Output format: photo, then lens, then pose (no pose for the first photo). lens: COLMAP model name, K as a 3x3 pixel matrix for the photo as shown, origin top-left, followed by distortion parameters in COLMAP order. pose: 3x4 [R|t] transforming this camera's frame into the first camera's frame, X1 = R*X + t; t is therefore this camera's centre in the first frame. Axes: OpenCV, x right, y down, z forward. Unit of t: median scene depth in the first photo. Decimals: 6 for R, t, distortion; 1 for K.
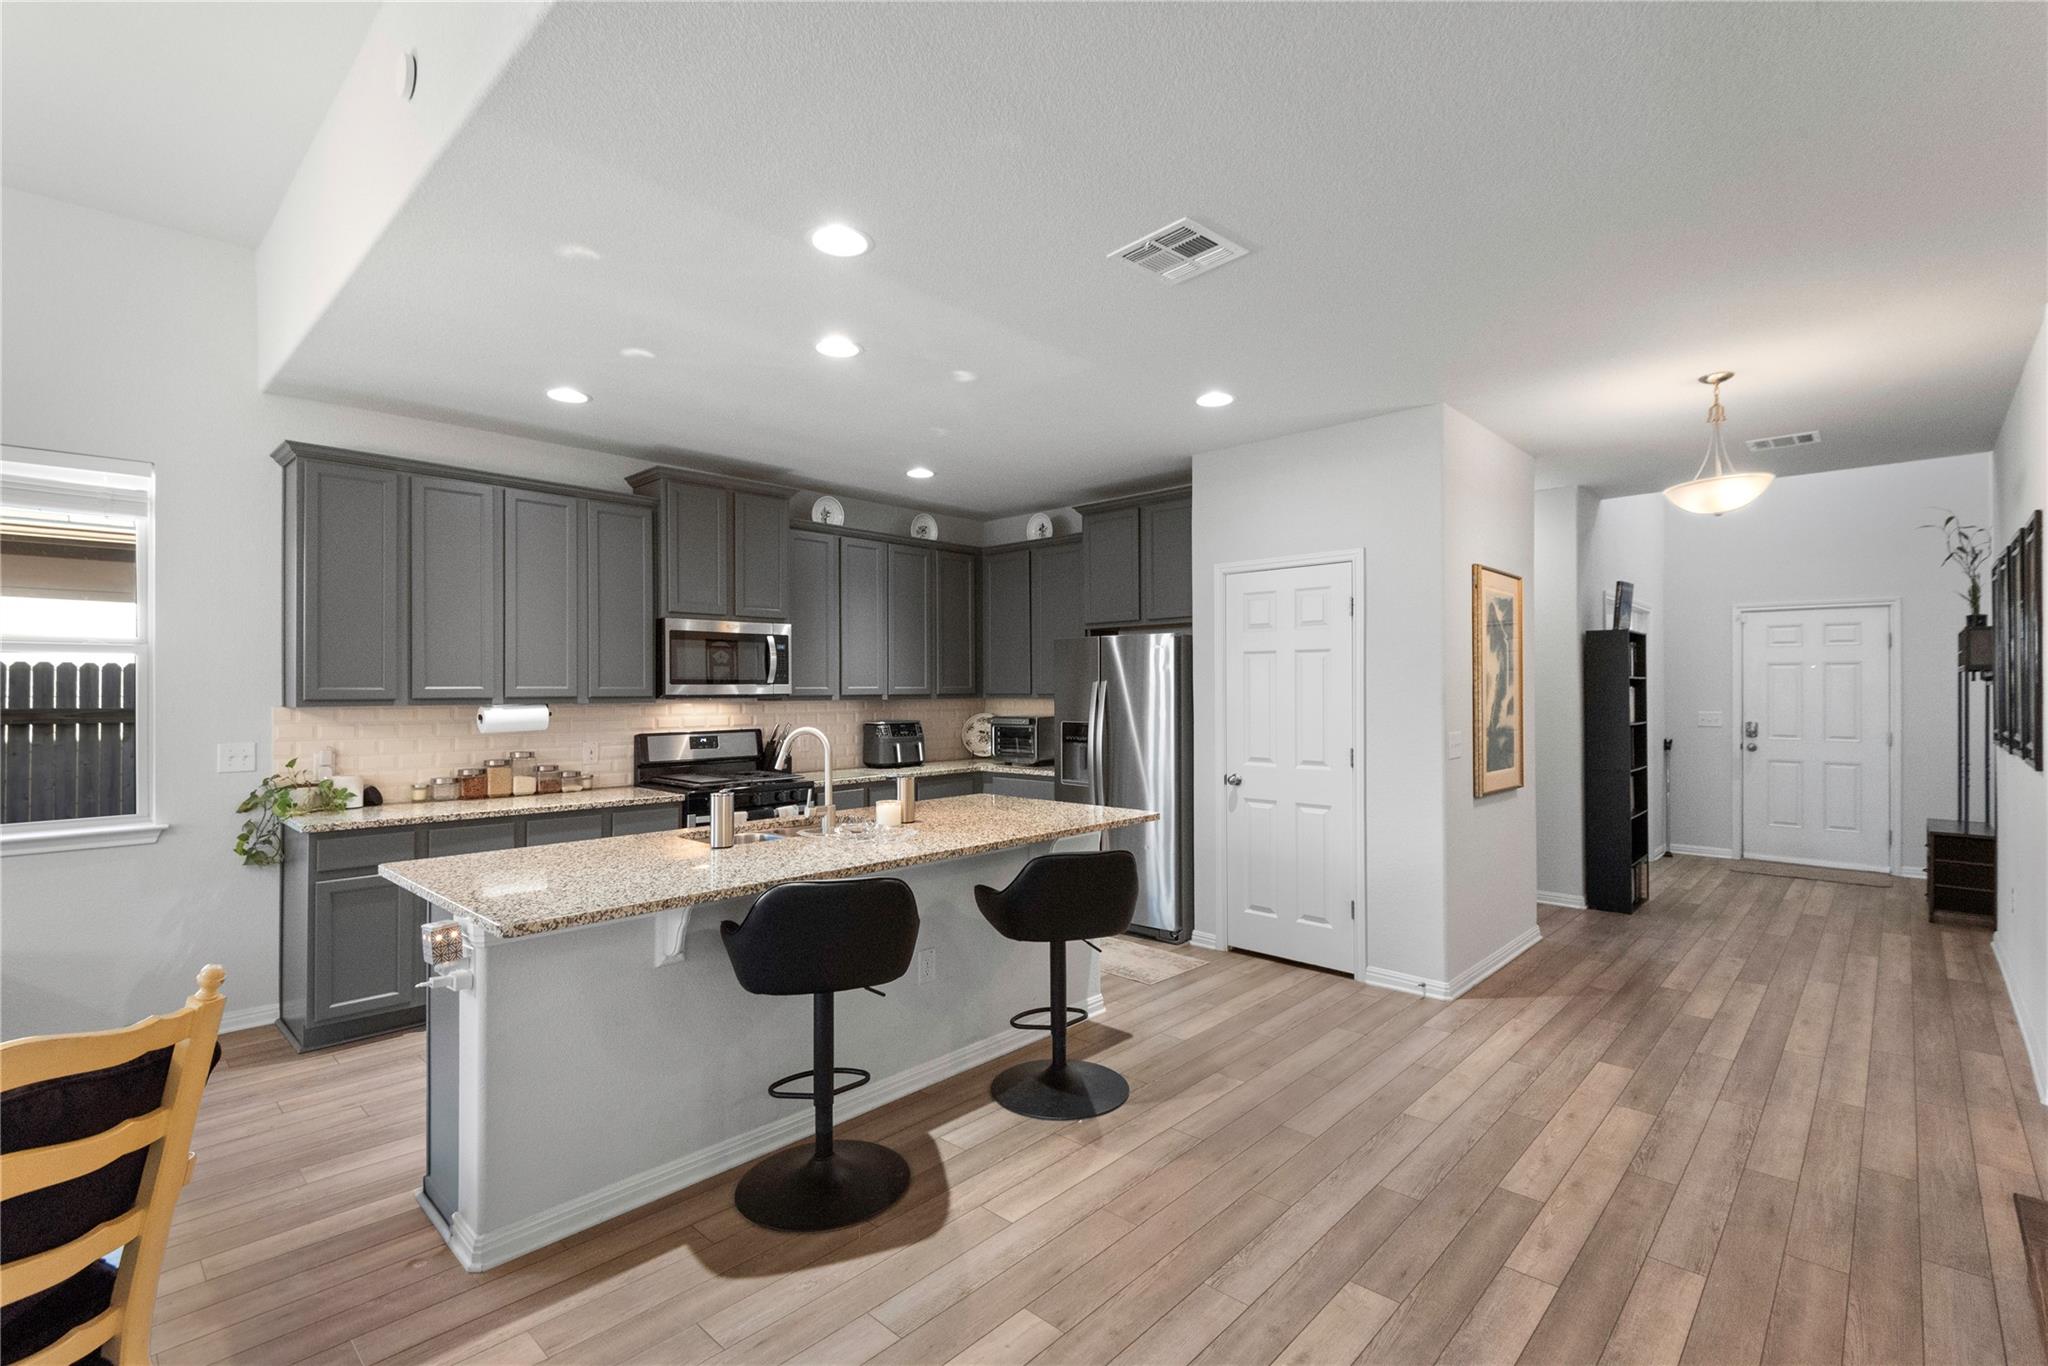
lens RADIAL K [[929.6, 0, 1021.9], [0, 929.6, 680.5], [0, 0, 1]] dist [0.009274, -0.006265]
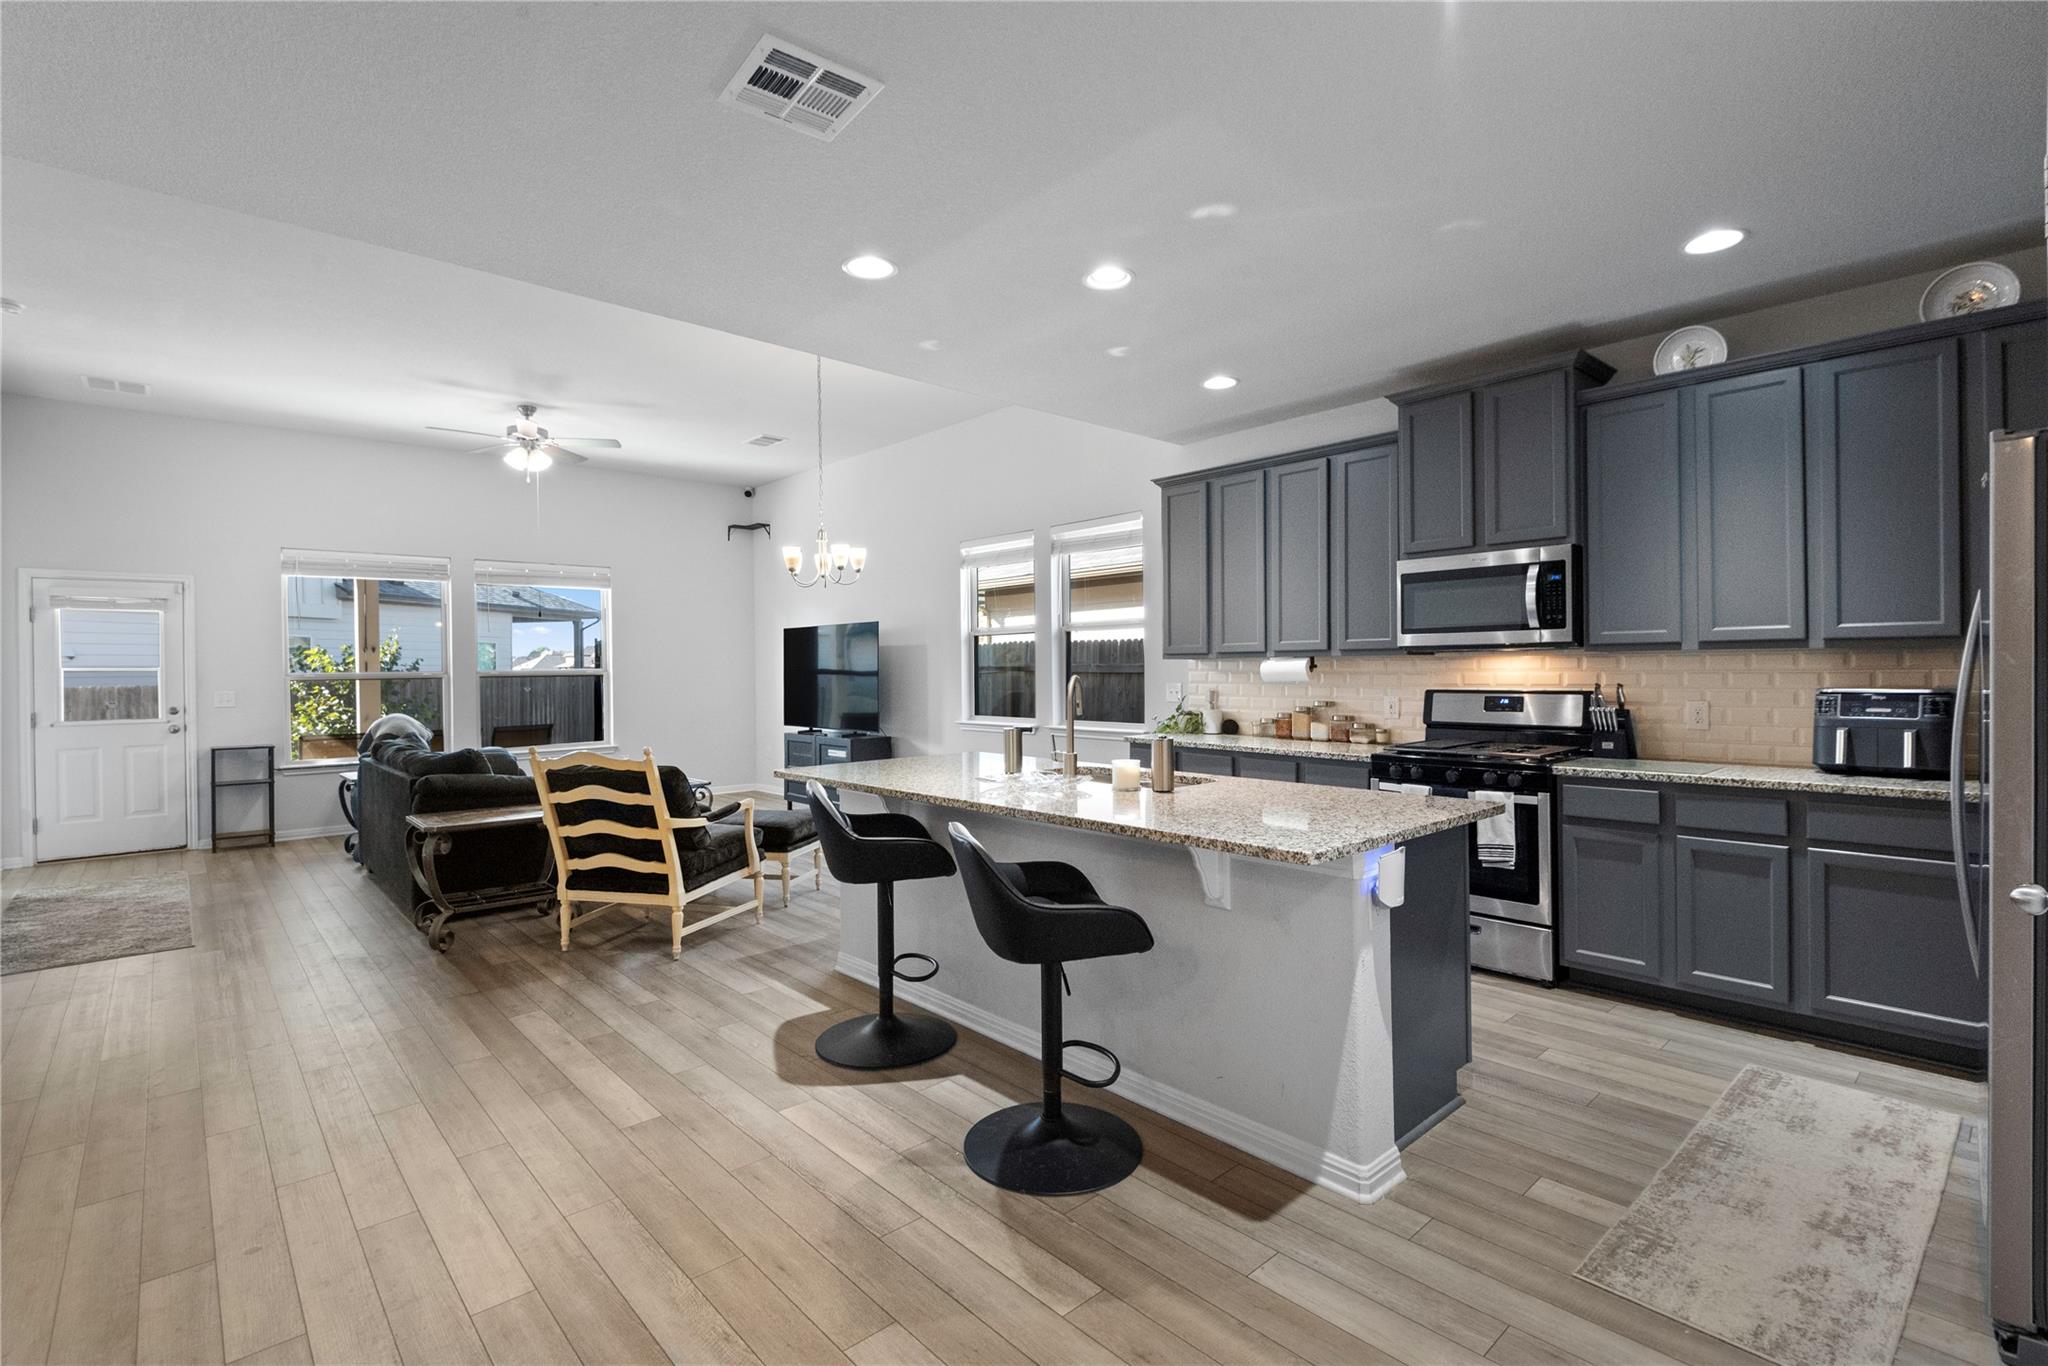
lens RADIAL K [[929.6, 0, 1025.9], [0, 929.6, 671.9], [0, 0, 1]] dist [0.009274, -0.006265]
pose [[-0.075971, 0.010172, -0.997058, 0.612464], [0.022632, 0.999708, 0.008475, 0.027564], [0.996853, -0.021922, -0.076179, 0.788988]]
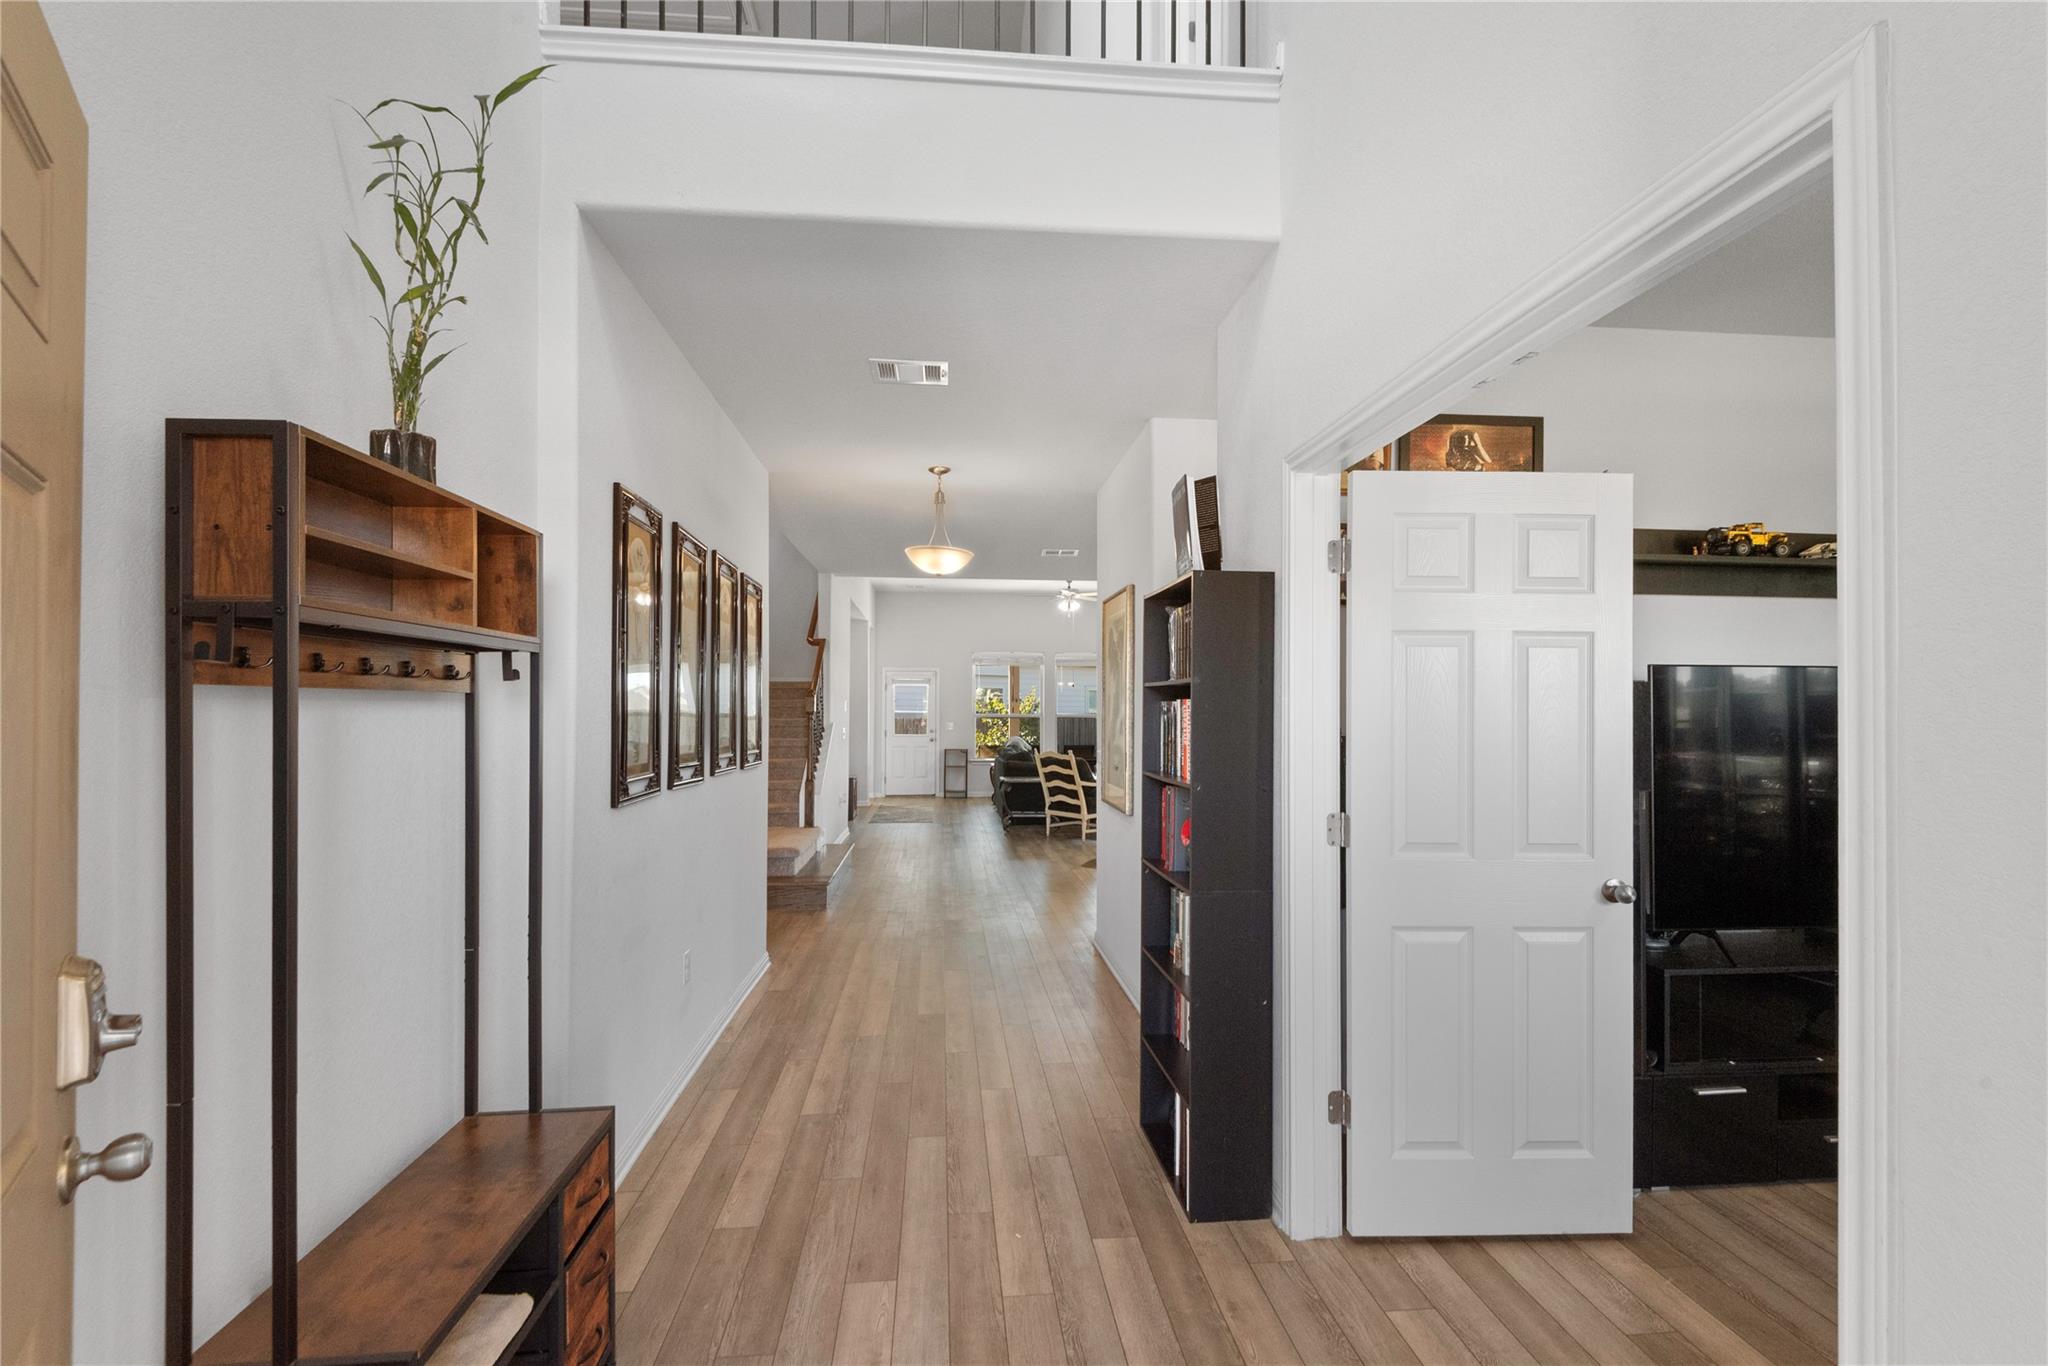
lens RADIAL K [[929.6, 0, 1018.3], [0, 929.6, 700.8], [0, 0, 1]] dist [0.009274, -0.006265]
pose [[-0.667572, -0.008747, -0.744493, 1.314613], [0.001463, 0.999914, -0.013059, 0.013366], [0.744543, -0.009807, -0.667502, 1.564791]]
